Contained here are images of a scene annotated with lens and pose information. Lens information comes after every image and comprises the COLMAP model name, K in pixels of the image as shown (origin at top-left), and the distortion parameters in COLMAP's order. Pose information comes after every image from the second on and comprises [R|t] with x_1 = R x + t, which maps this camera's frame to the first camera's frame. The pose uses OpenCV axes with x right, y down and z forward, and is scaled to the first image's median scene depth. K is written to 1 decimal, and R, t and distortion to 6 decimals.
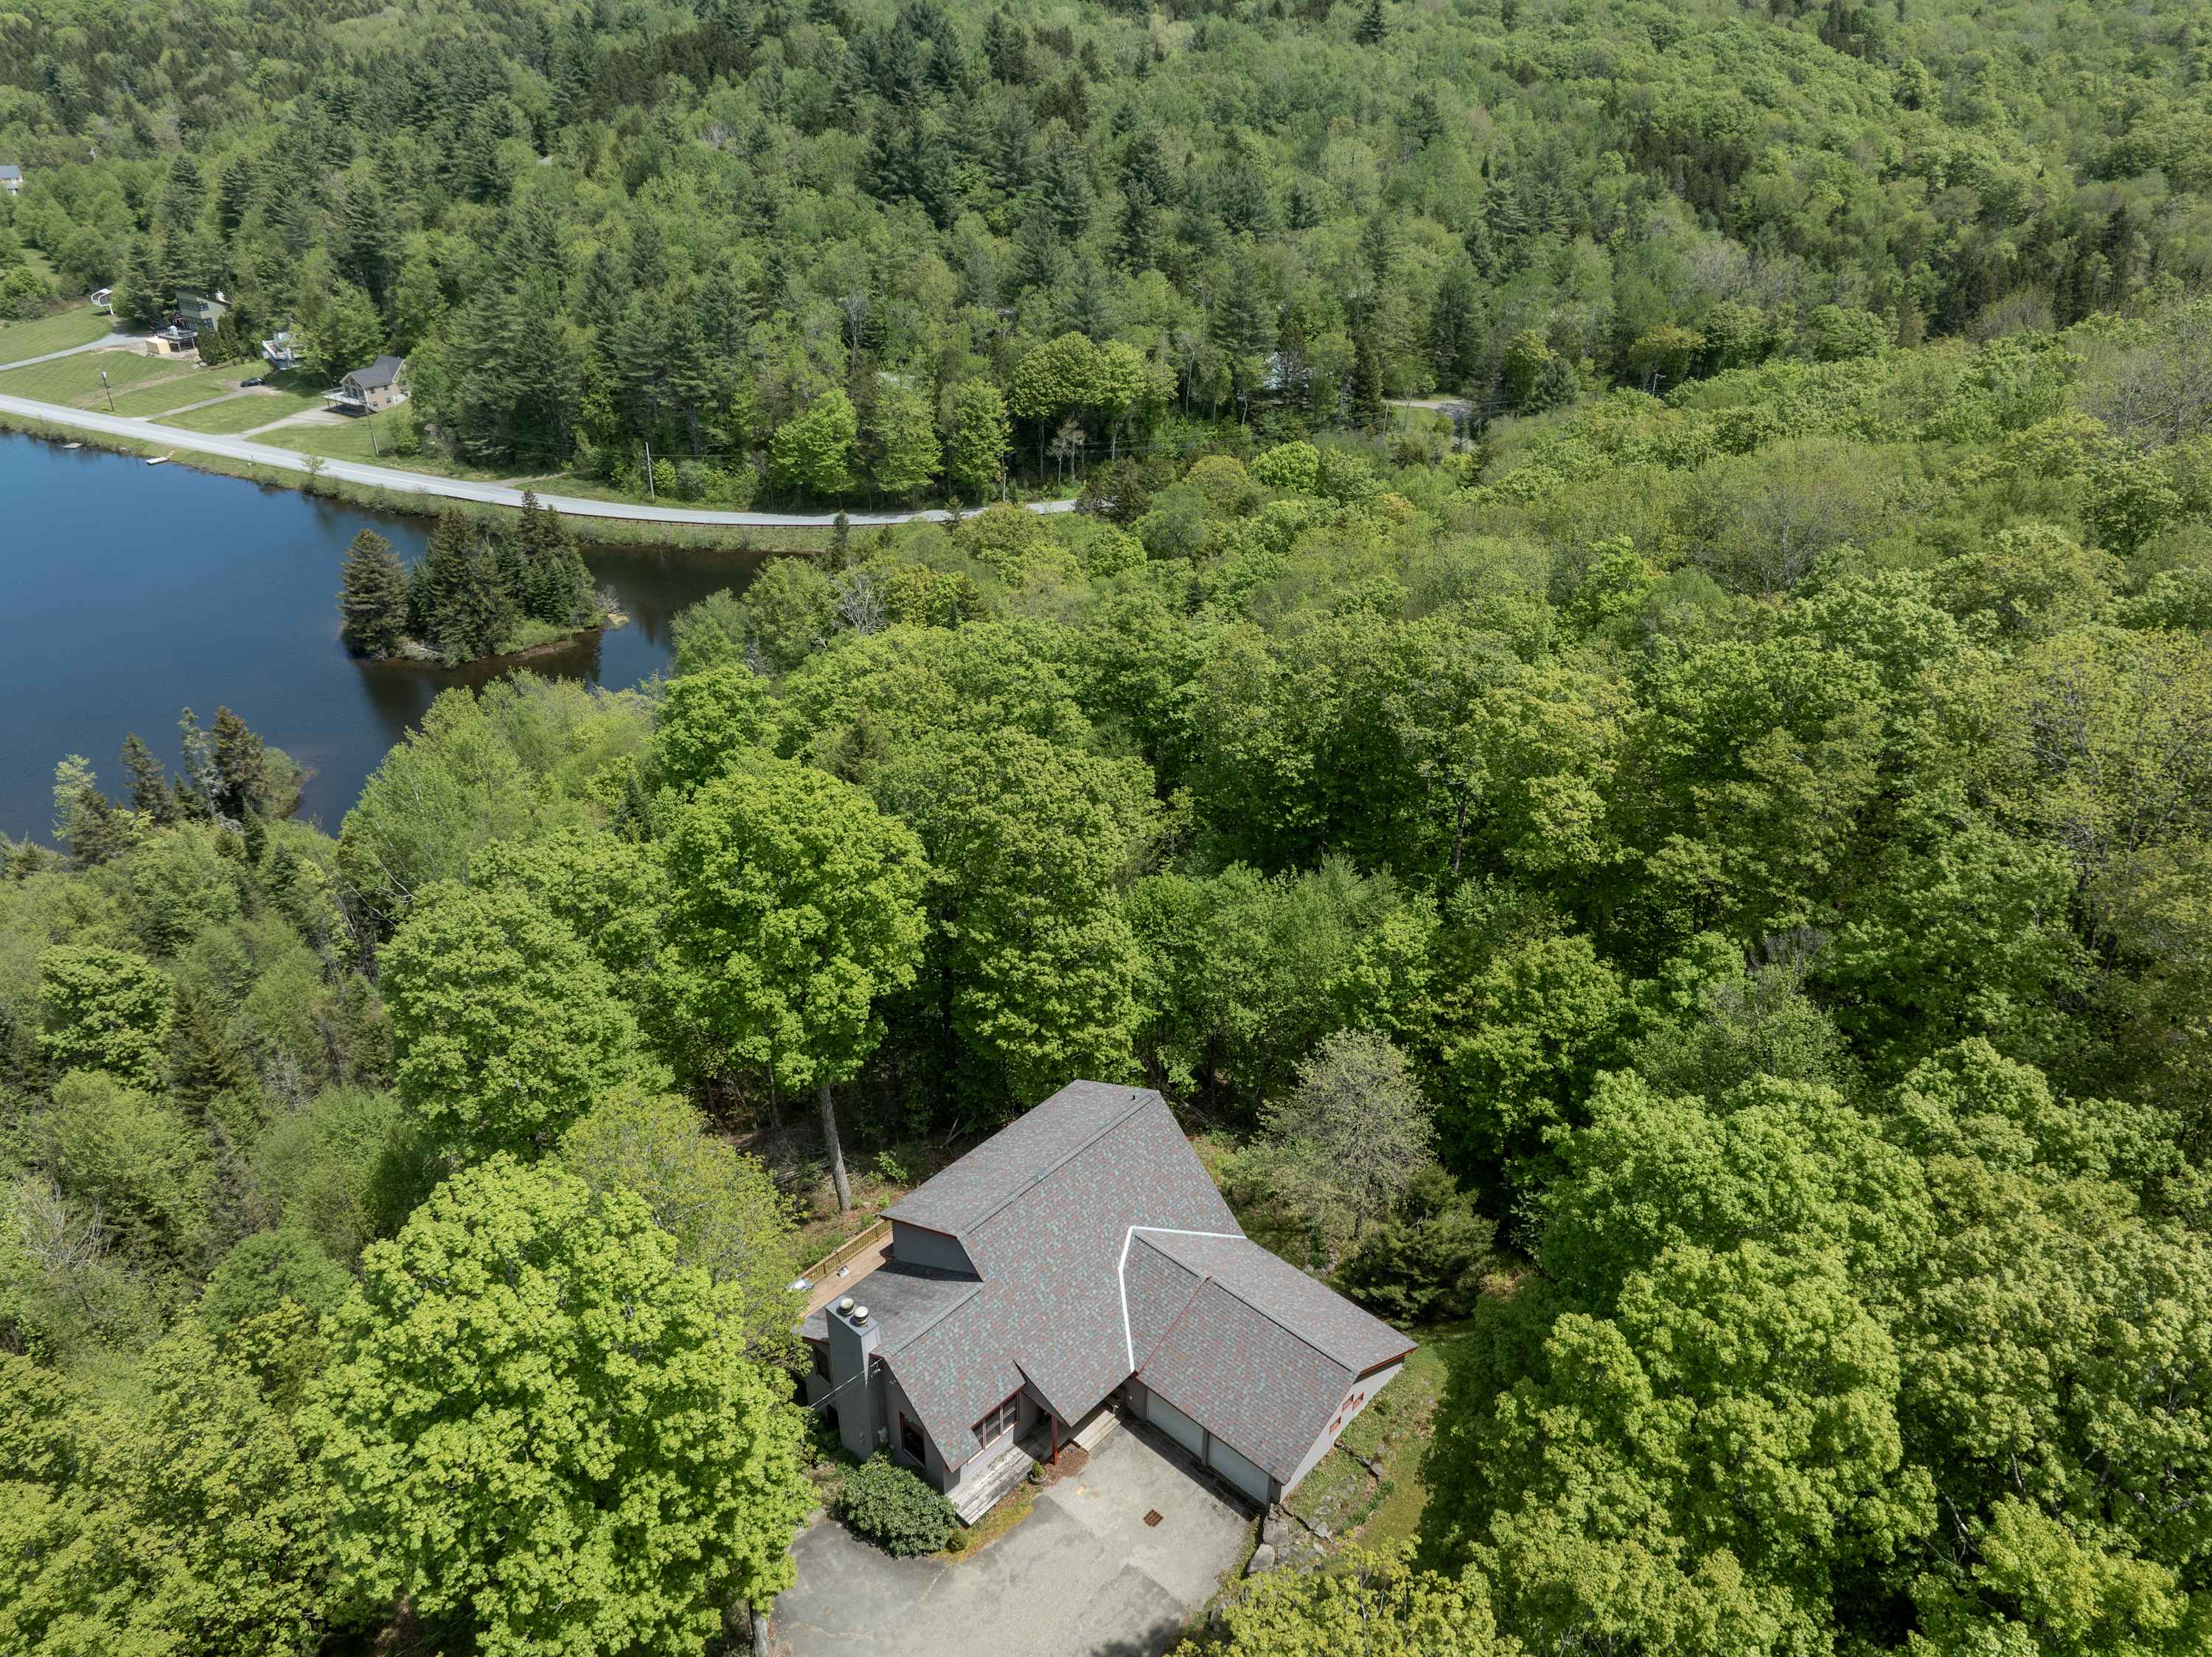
lens RADIAL K [[1552.9, 0, 1117.9], [0, 1552.9, 823.8], [0, 0, 1]] dist [-0.047103, 0.016190]
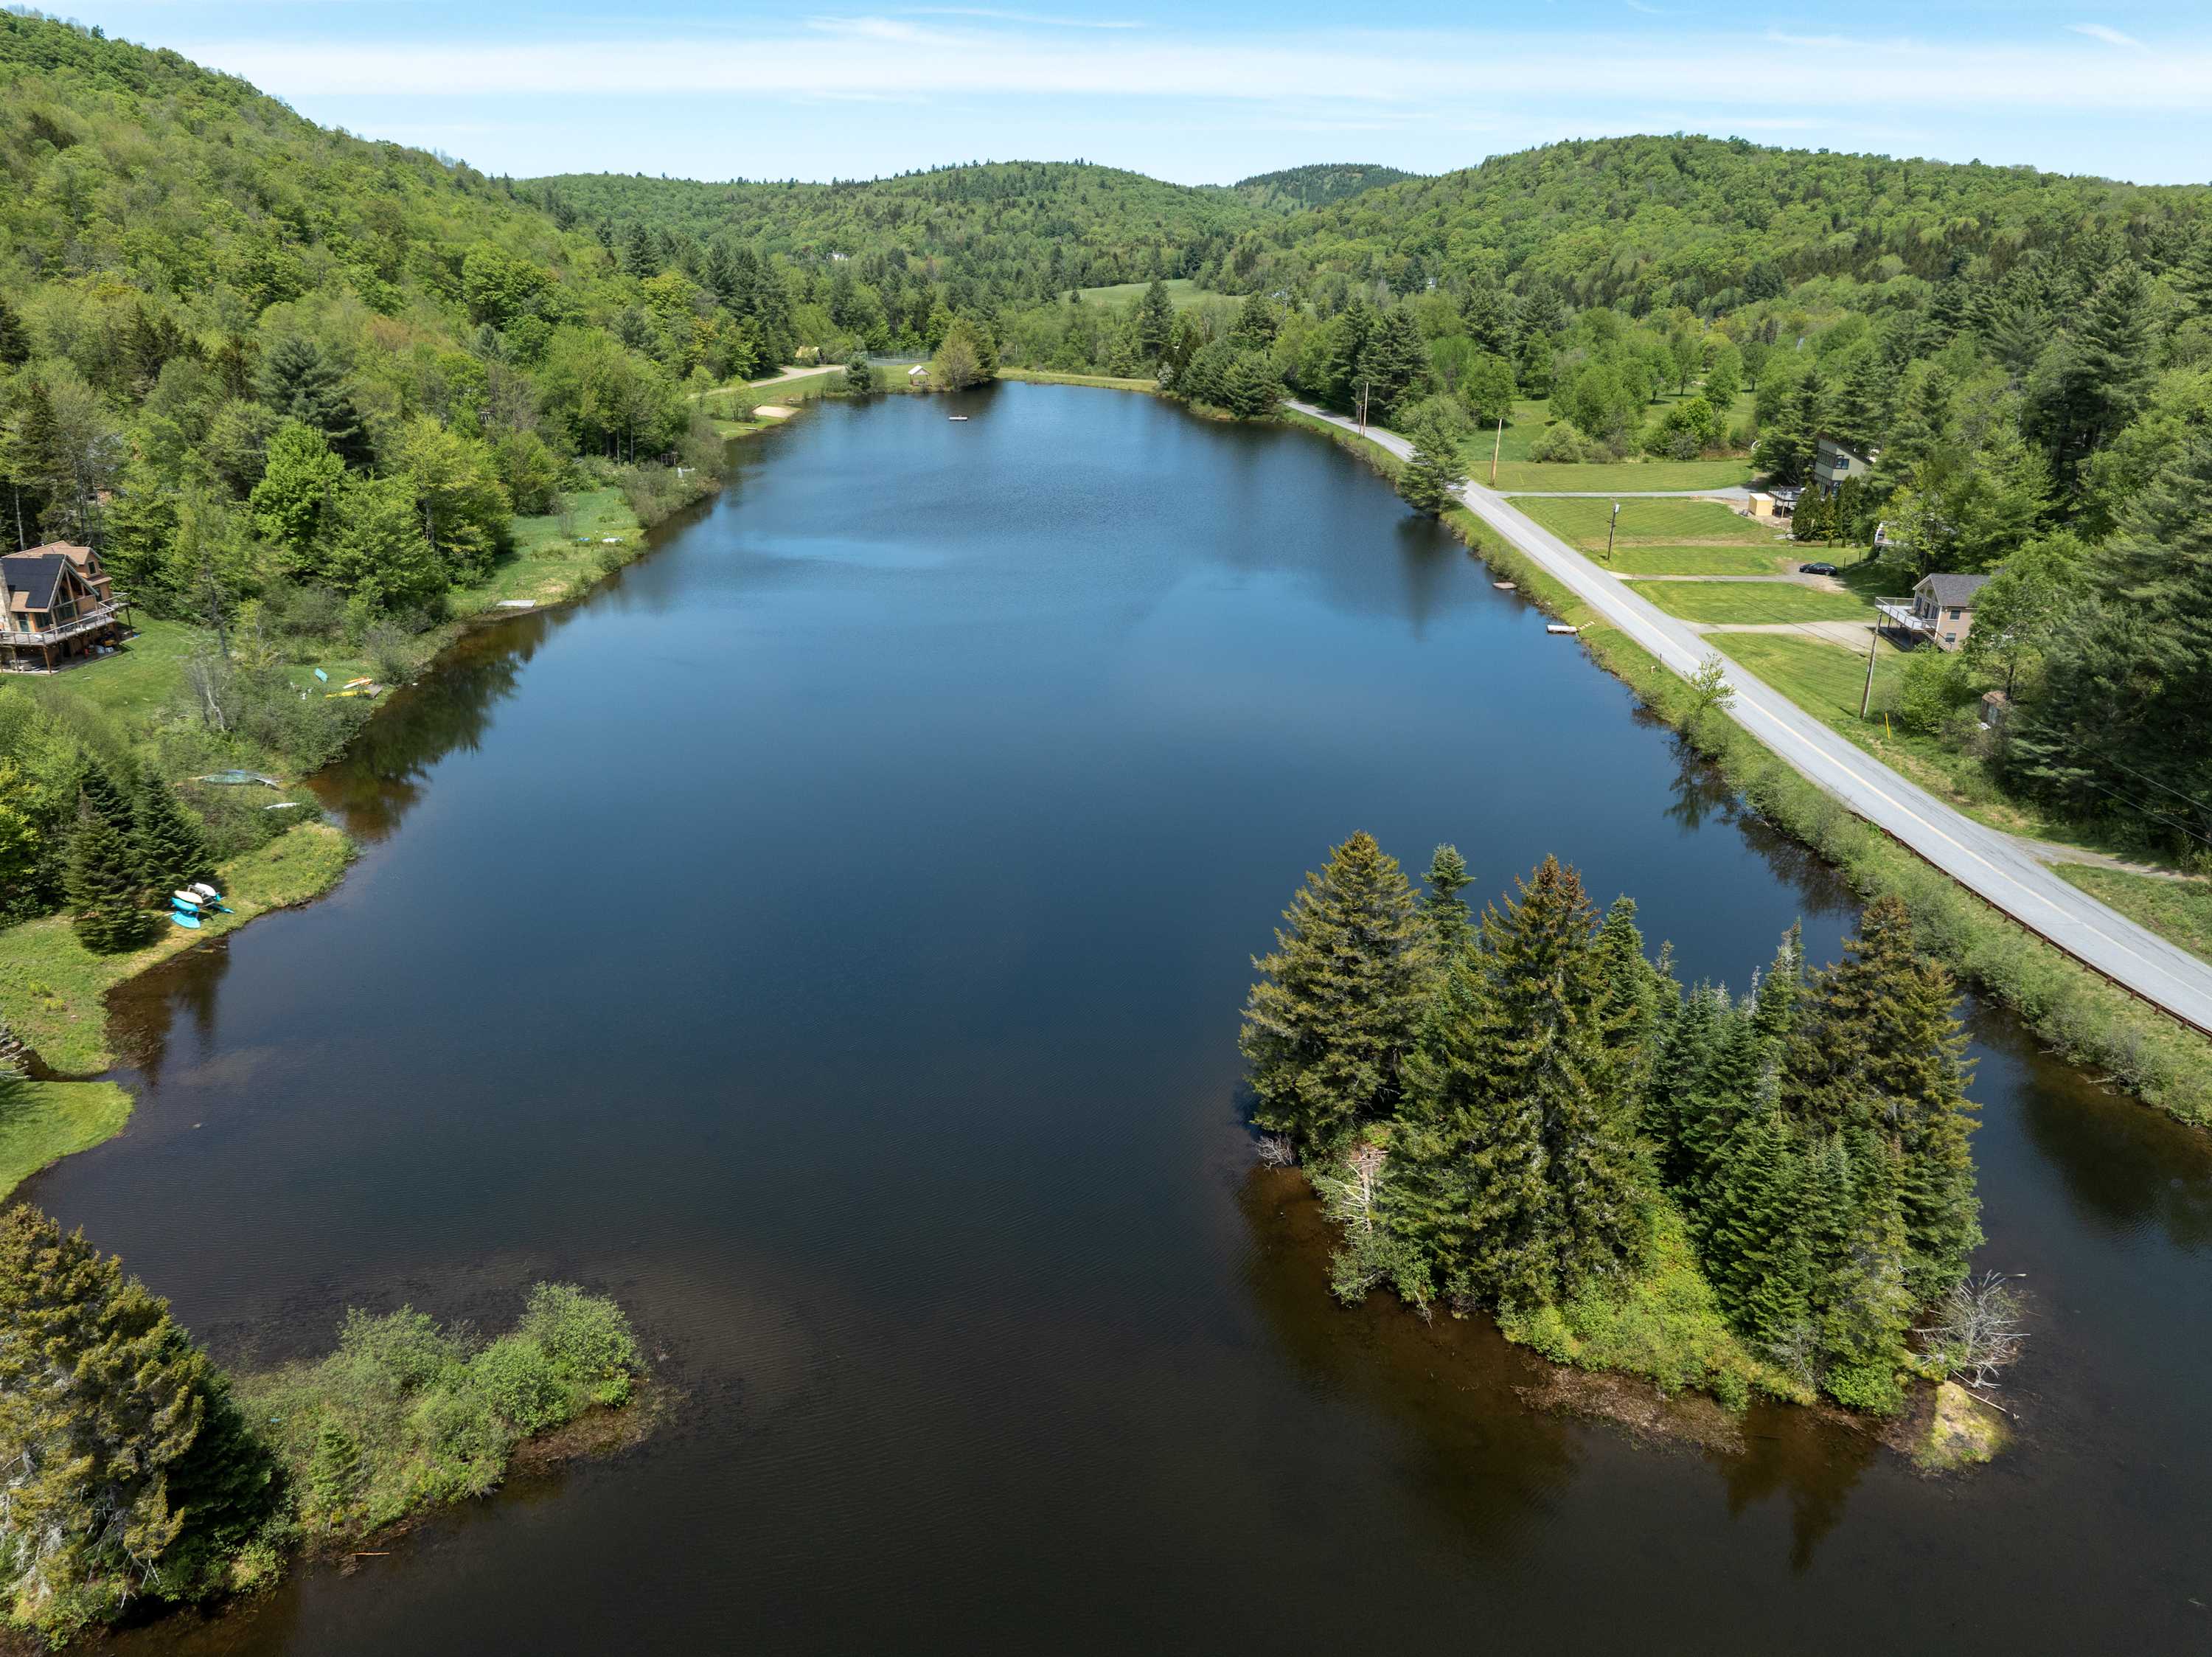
lens RADIAL K [[1552.9, 0, 1118.7], [0, 1552.9, 830.7], [0, 0, 1]] dist [-0.047103, 0.016190]
pose [[0.446922, 0.317740, -0.836243, -0.141079], [-0.449080, 0.888160, 0.097461, -0.134327], [0.773685, 0.331982, 0.539629, 0.503492]]
